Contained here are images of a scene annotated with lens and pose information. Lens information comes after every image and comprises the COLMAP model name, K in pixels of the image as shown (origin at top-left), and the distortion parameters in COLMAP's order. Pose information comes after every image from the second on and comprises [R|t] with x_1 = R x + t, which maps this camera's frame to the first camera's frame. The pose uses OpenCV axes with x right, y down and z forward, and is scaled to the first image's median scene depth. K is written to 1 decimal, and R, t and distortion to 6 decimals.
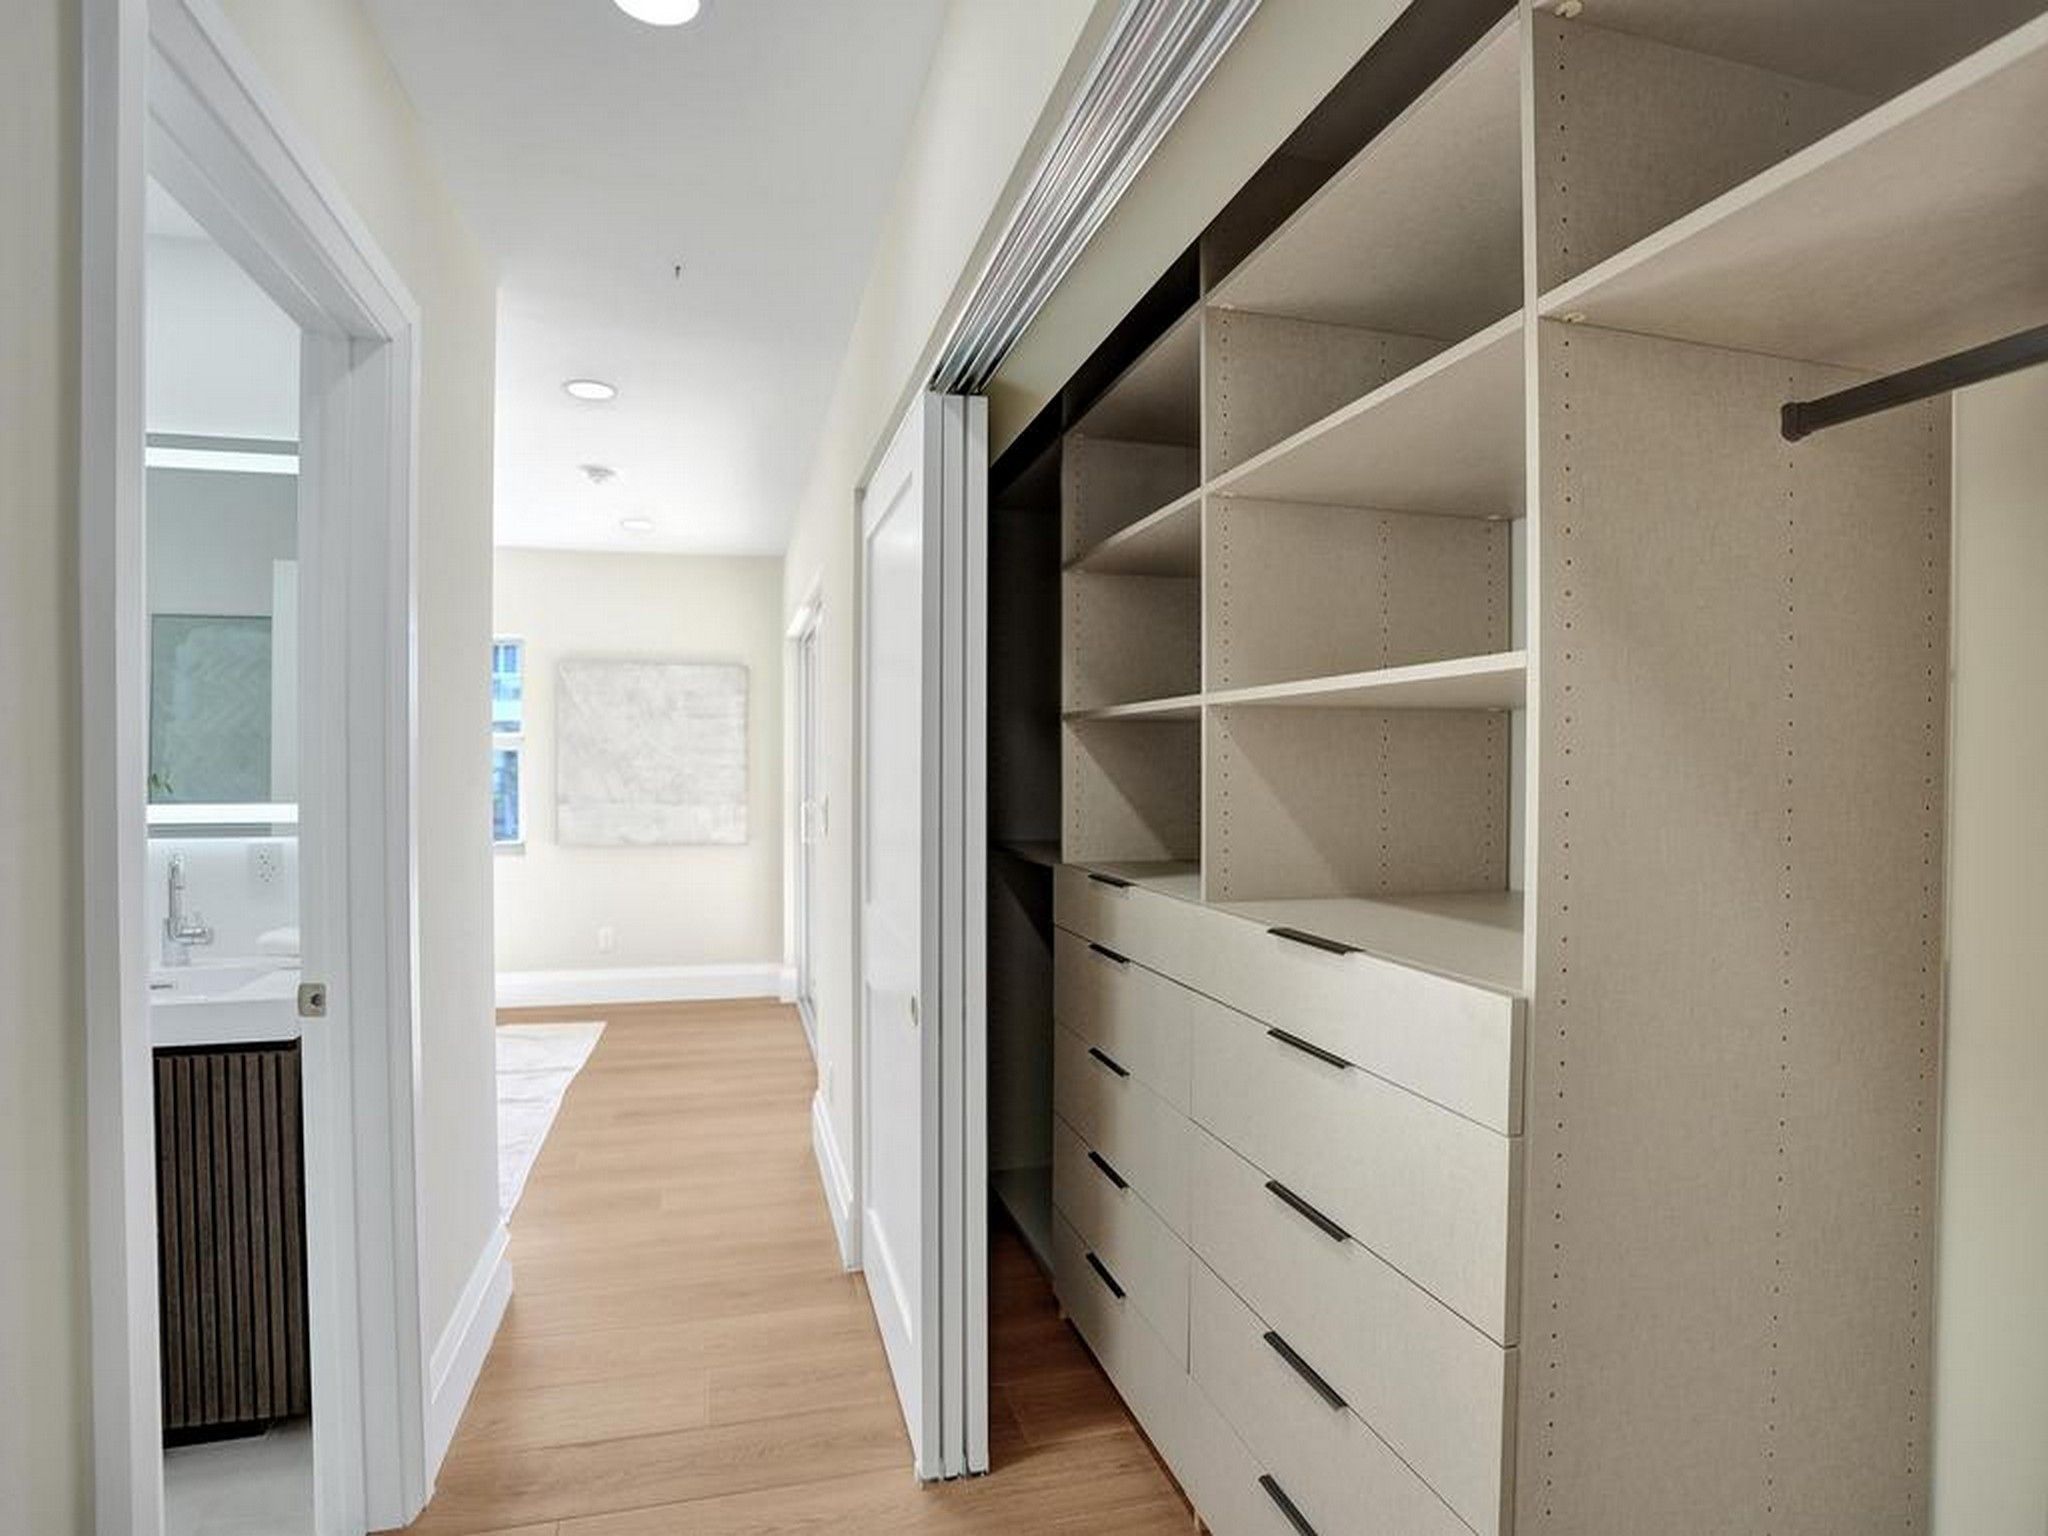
lens RADIAL K [[1072.8, 0, 1020.8], [0, 1072.8, 770.5], [0, 0, 1]] dist [-0.067695, 0.022710]
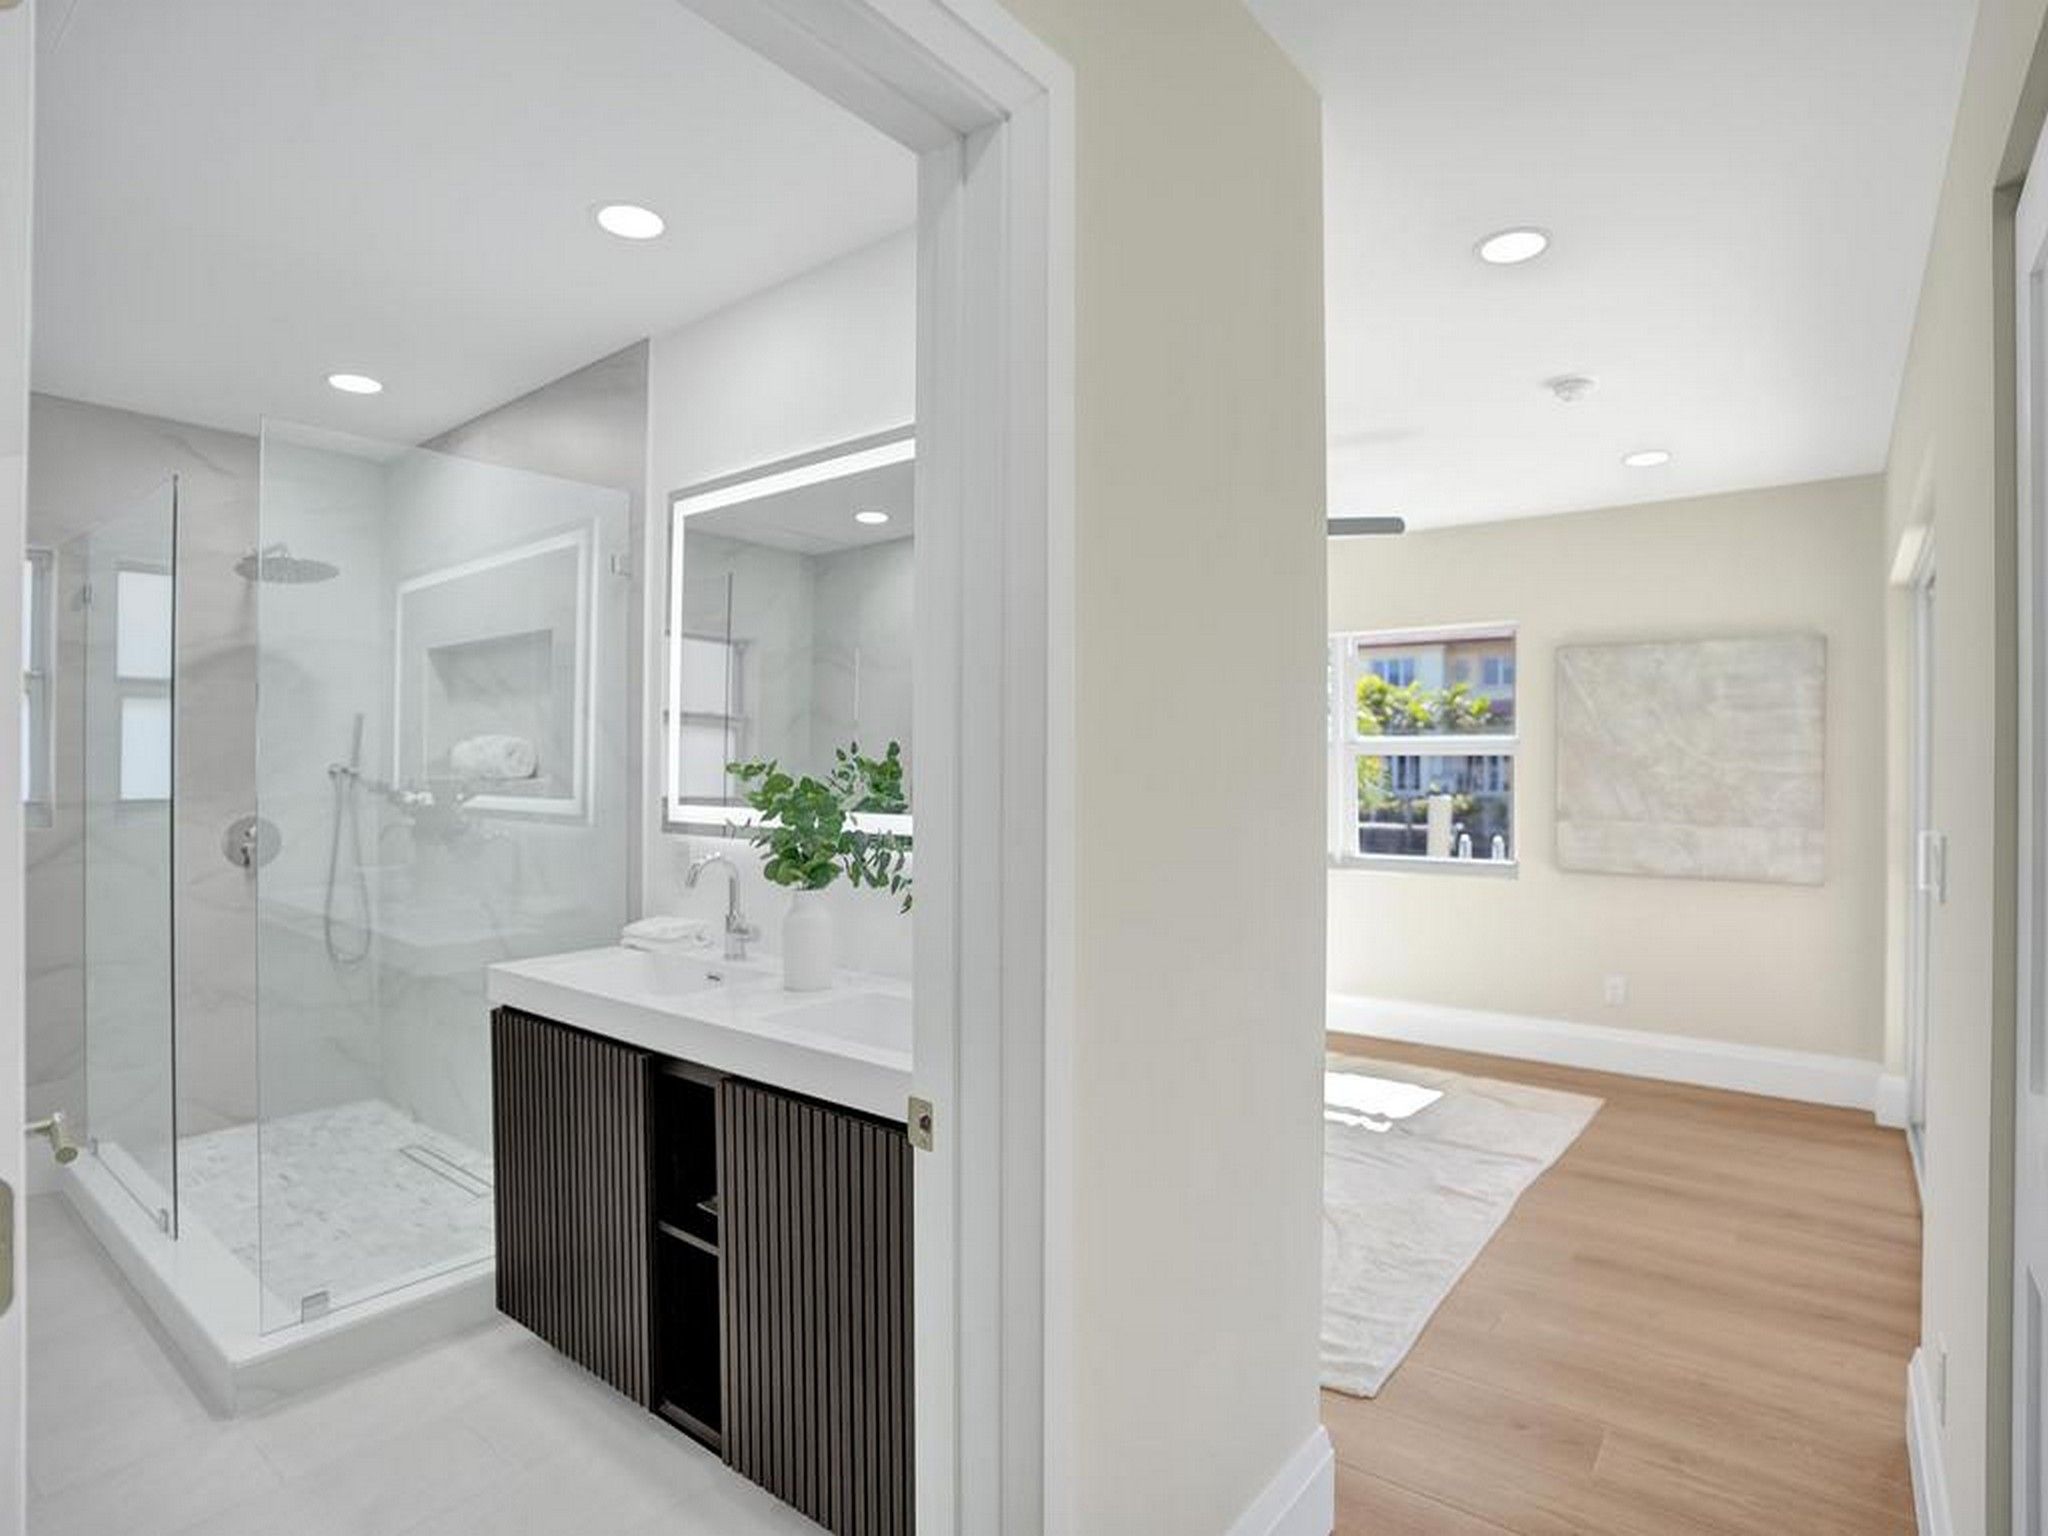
lens RADIAL K [[1072.8, 0, 1020.7], [0, 1072.8, 760.2], [0, 0, 1]] dist [-0.067695, 0.022710]
pose [[0.596048, -0.003272, -0.802942, -0.021985], [-0.008571, 0.999909, -0.010437, -0.002378], [0.802903, 0.013103, 0.595965, 0.166830]]
